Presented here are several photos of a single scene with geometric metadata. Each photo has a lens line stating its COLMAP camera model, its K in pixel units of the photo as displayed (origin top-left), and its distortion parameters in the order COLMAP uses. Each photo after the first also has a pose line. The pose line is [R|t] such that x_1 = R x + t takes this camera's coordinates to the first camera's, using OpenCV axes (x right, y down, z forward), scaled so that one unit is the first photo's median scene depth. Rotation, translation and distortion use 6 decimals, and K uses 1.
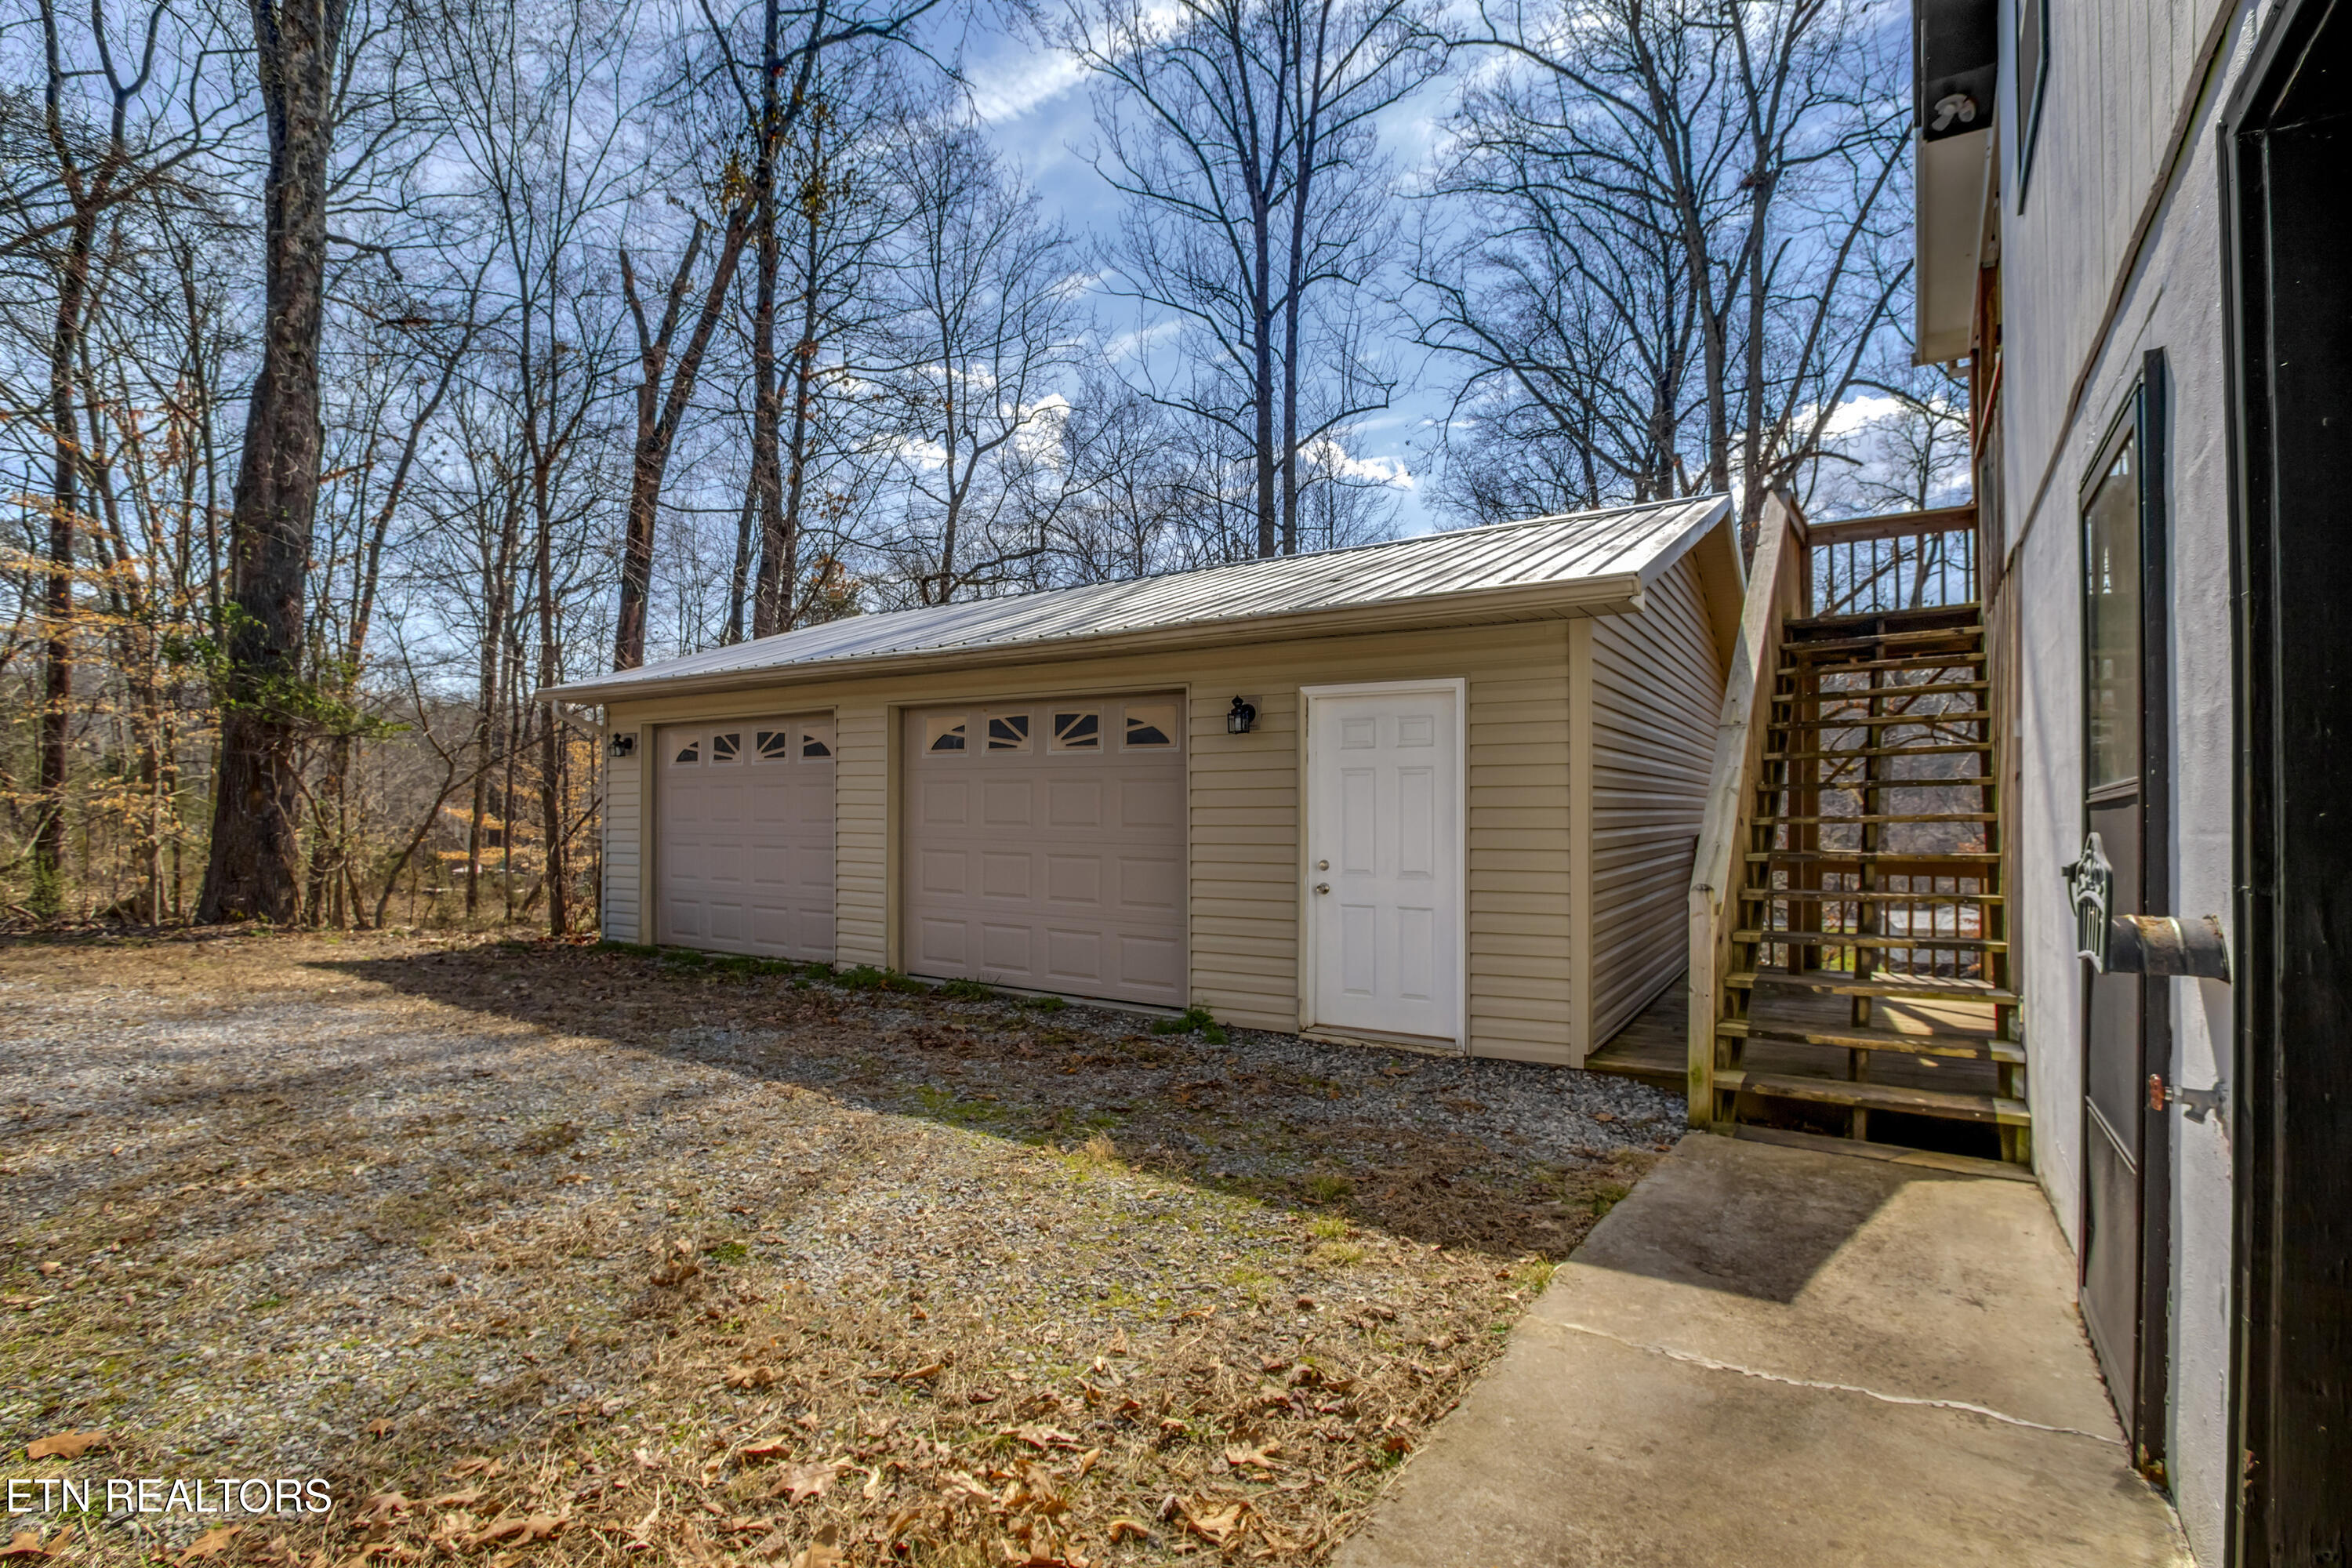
lens RADIAL K [[1112.0, 0, 1179.0], [0, 1112.0, 800.9], [0, 0, 1]] dist [-0.018490, 0.001535]
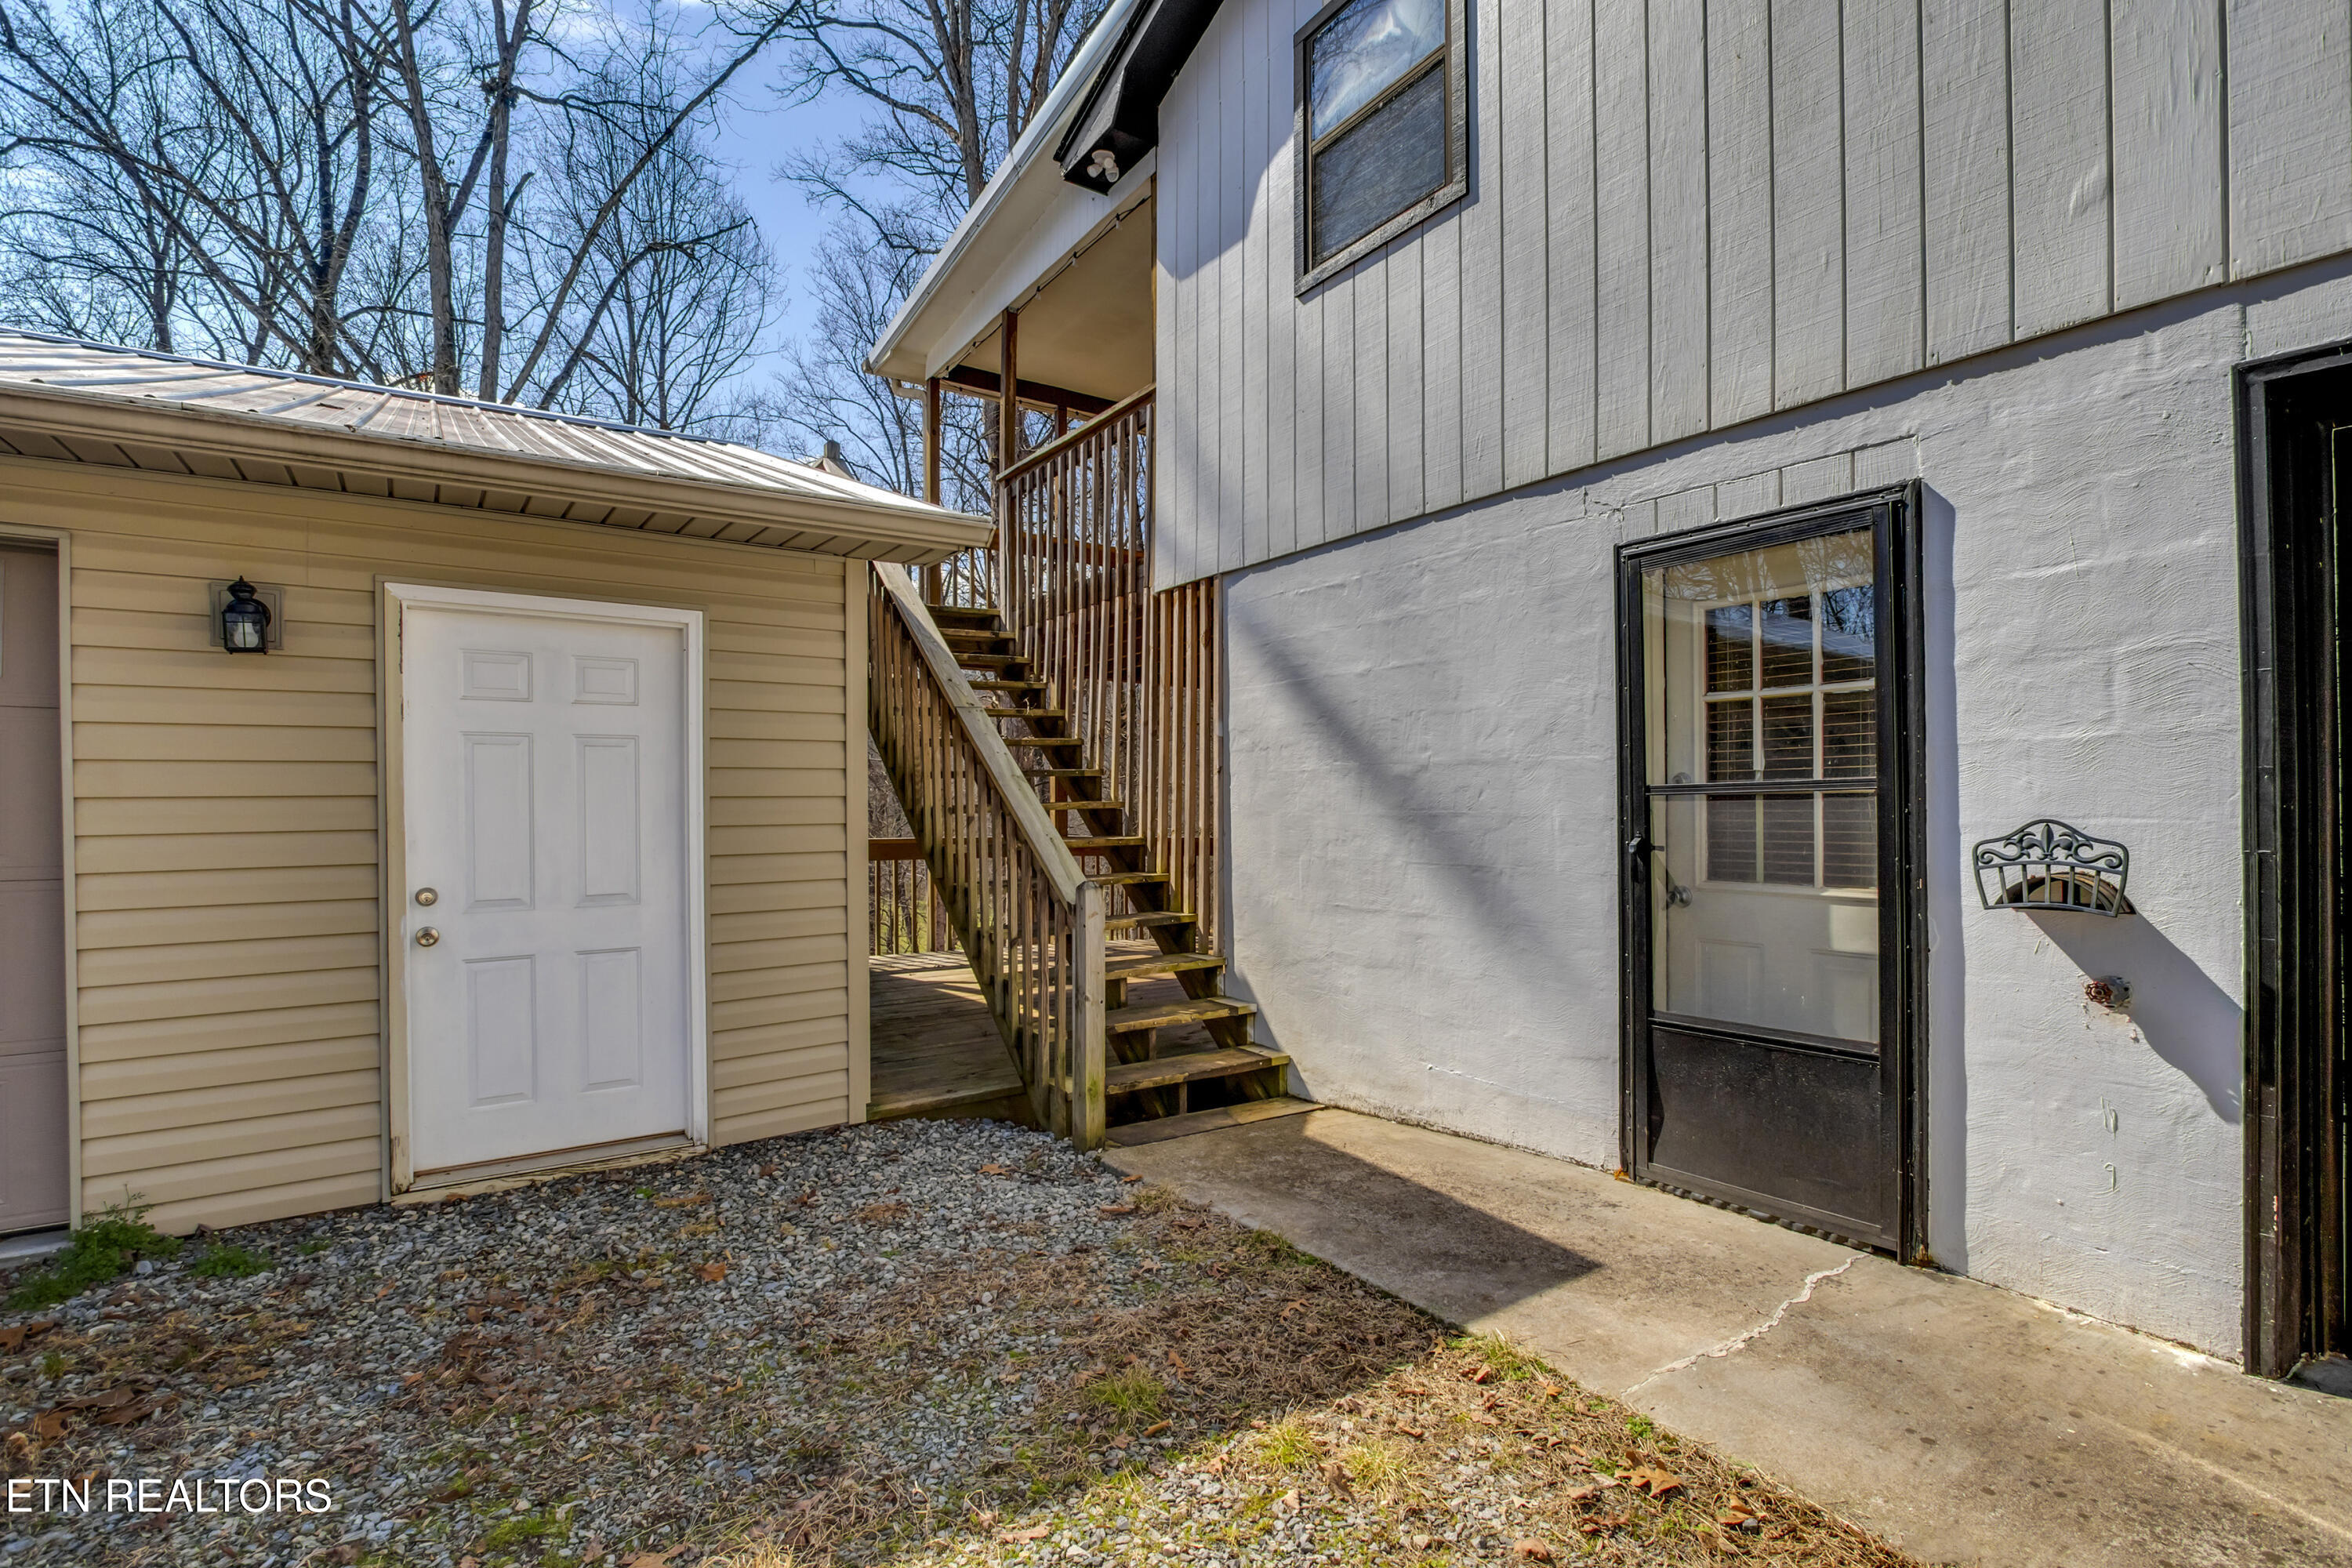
lens RADIAL K [[1112.0, 0, 1181.2], [0, 1112.0, 793.6], [0, 0, 1]] dist [-0.018490, 0.001535]
pose [[0.376843, -0.000857, 0.926277, -0.282597], [-0.007914, 0.999960, 0.004145, -0.001865], [-0.926243, -0.008893, 0.376821, 0.464743]]
